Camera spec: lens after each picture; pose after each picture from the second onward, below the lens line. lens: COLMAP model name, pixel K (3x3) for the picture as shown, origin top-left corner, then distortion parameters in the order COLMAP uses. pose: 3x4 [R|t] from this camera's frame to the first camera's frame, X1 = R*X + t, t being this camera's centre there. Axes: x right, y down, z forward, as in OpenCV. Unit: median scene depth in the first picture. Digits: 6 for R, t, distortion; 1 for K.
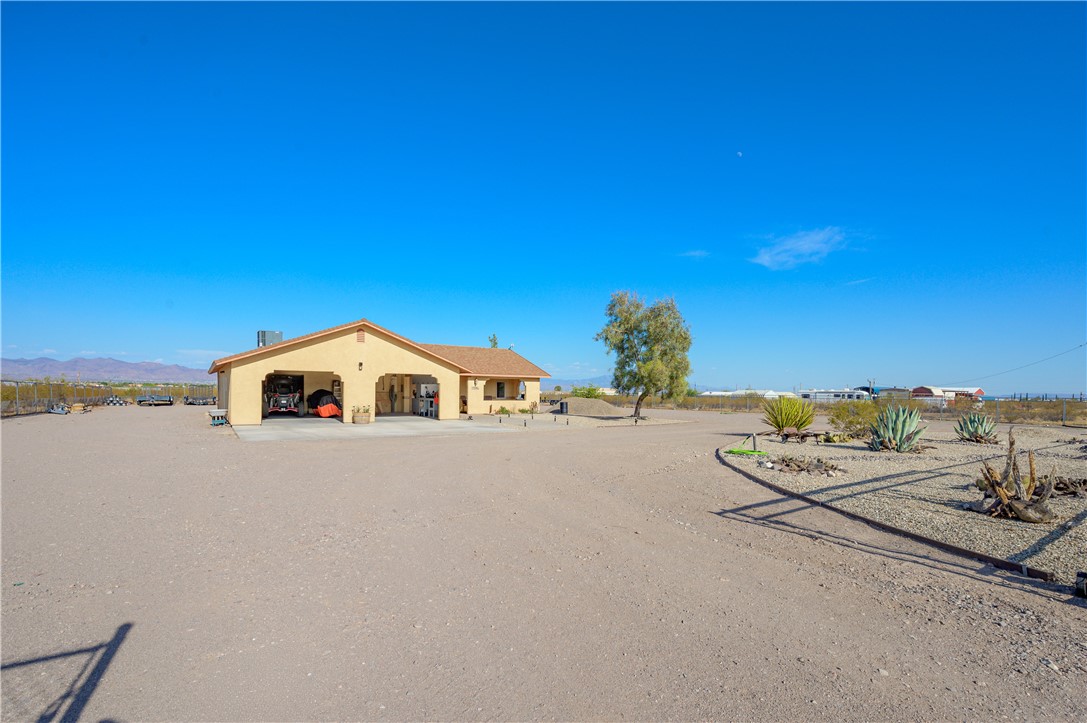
lens RADIAL K [[488.9, 0, 543.8], [0, 488.9, 400.2], [0, 0, 1]] dist [0.000241, -0.000139]
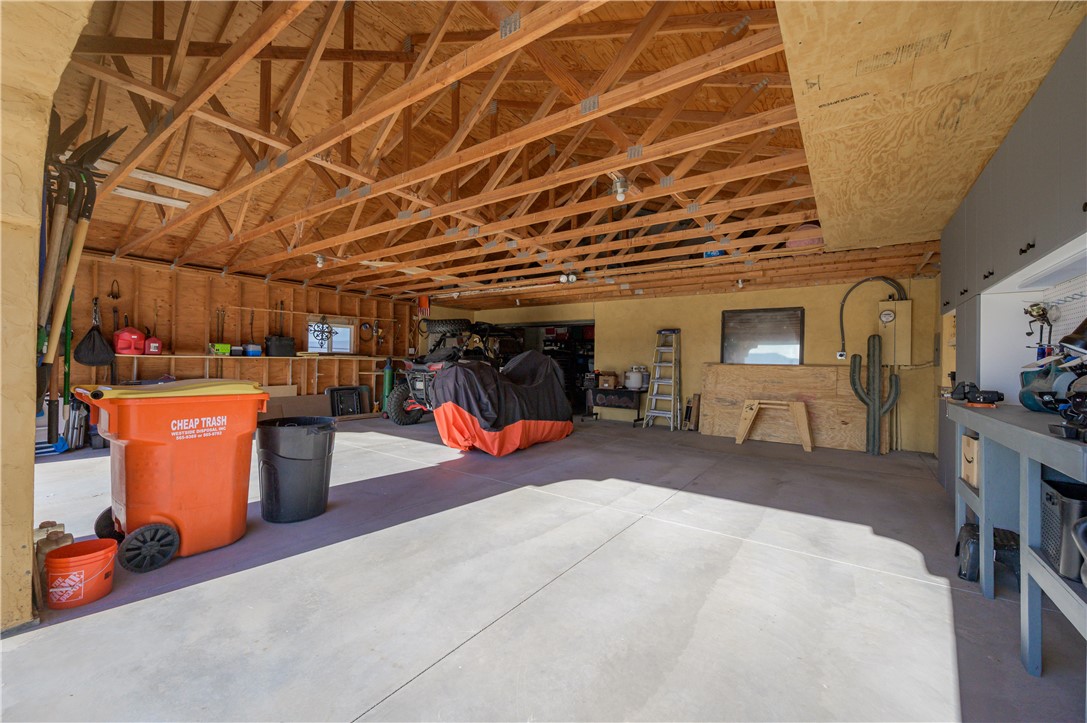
lens RADIAL K [[427.9, 0, 543.4], [0, 427.9, 357.7], [0, 0, 1]] dist [-0.000459, 0.000172]
pose [[0.333483, -0.017130, -0.942600, -0.199503], [-0.036094, 0.998870, -0.030922, -0.009660], [0.942065, 0.044335, 0.332488, 0.920206]]
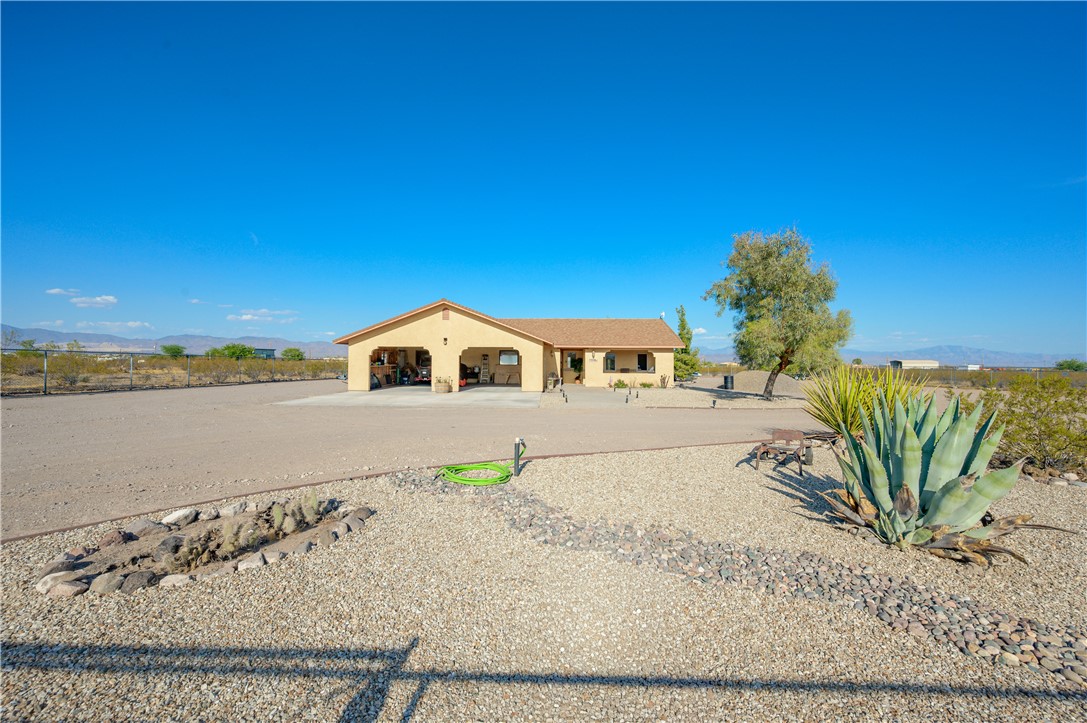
lens RADIAL K [[427.9, 0, 543.4], [0, 427.9, 357.7], [0, 0, 1]] dist [-0.000459, 0.000172]
pose [[0.811604, -0.013701, -0.584047, 0.315259], [-0.007233, 0.999413, -0.033497, -0.000743], [0.584163, 0.031410, 0.811028, 0.285953]]
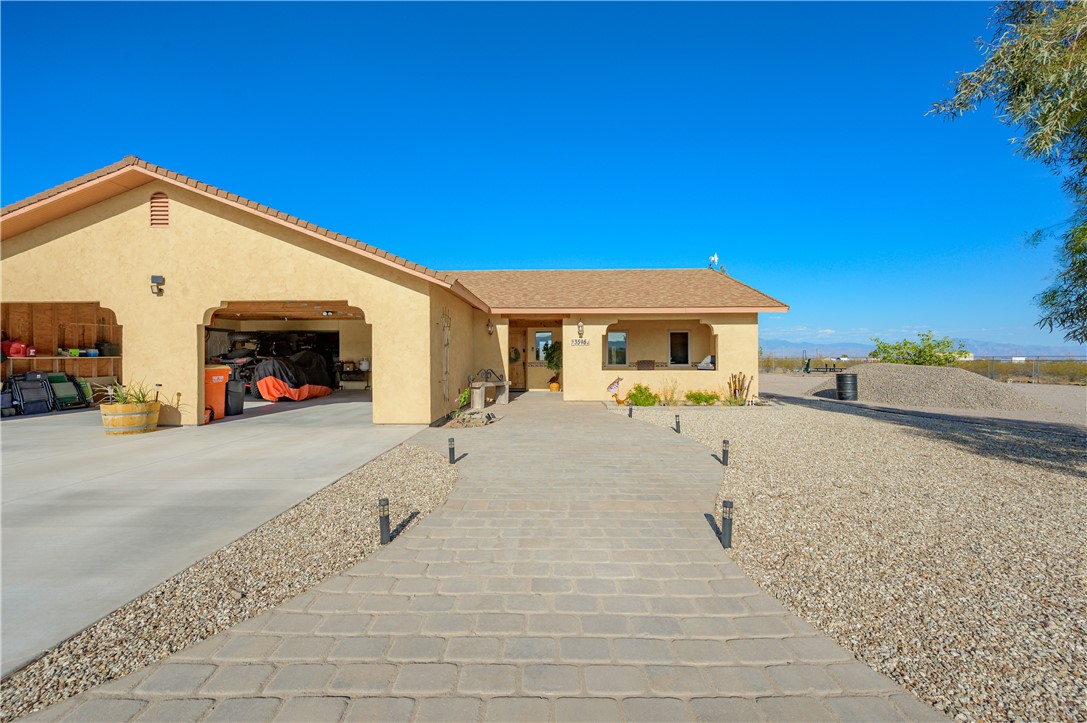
lens RADIAL K [[427.9, 0, 543.4], [0, 427.9, 357.7], [0, 0, 1]] dist [-0.000459, 0.000172]
pose [[0.806576, -0.013833, -0.590969, 0.070974], [-0.000518, 0.999709, -0.024107, -0.001682], [0.591130, 0.019750, 0.806334, 0.759890]]
